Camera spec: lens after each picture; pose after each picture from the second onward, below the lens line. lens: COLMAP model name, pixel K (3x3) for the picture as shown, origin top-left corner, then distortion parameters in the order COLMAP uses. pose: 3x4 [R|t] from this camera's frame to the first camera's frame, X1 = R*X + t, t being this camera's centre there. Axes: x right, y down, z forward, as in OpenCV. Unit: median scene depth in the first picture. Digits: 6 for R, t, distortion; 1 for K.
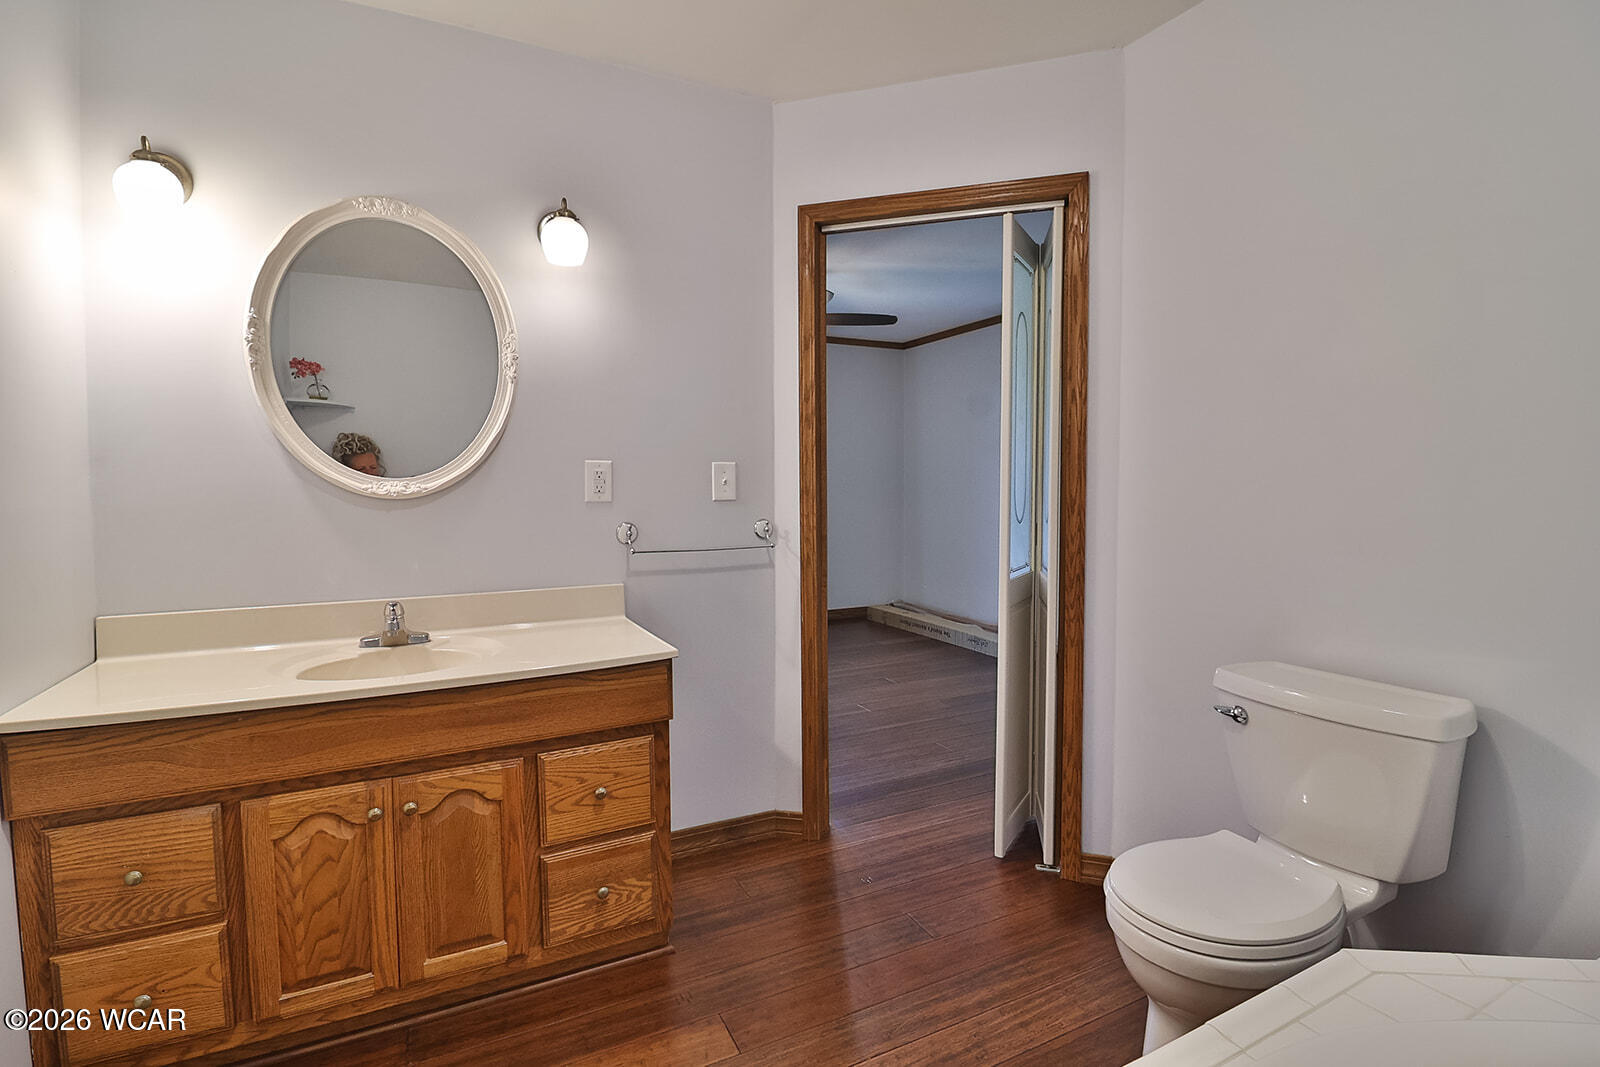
lens RADIAL K [[754.2, 0, 806.1], [0, 754.2, 534.7], [0, 0, 1]] dist [-0.000995, -0.002560]
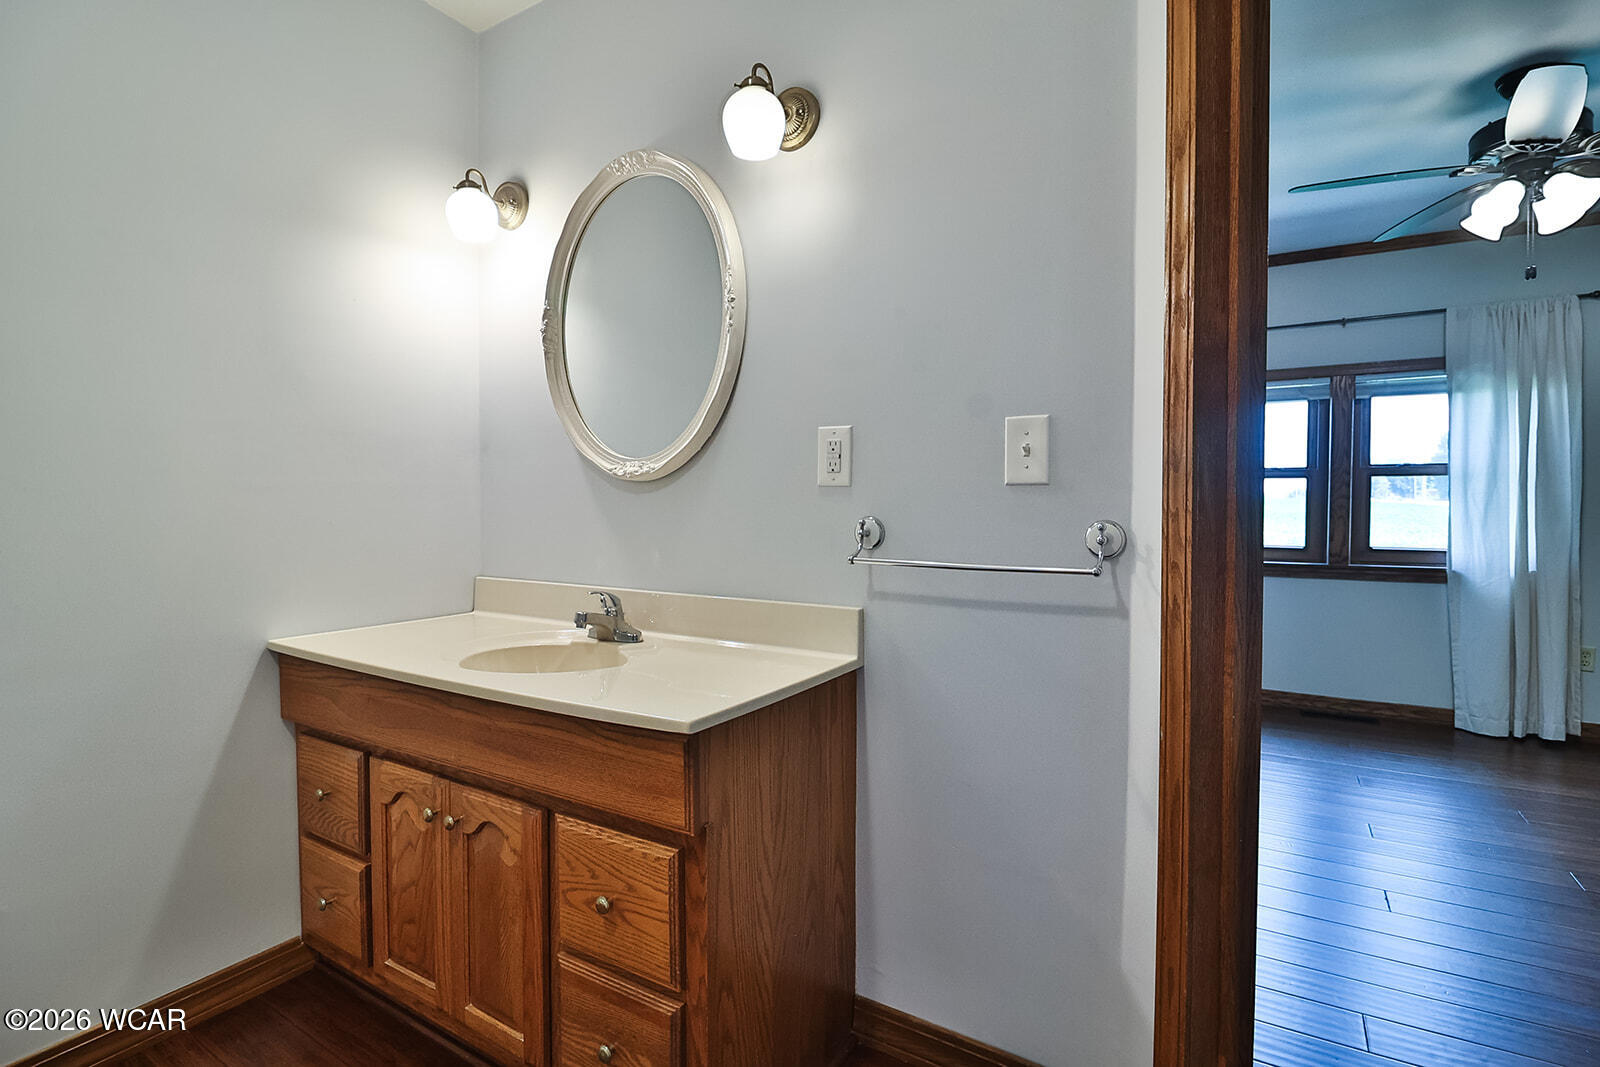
lens RADIAL K [[754.2, 0, 801.4], [0, 754.2, 526.9], [0, 0, 1]] dist [-0.000995, -0.002560]
pose [[0.533091, 0.034826, -0.845341, 0.383659], [-0.062311, 0.998055, 0.001823, -0.006275], [0.843760, 0.051702, 0.534224, 0.781977]]
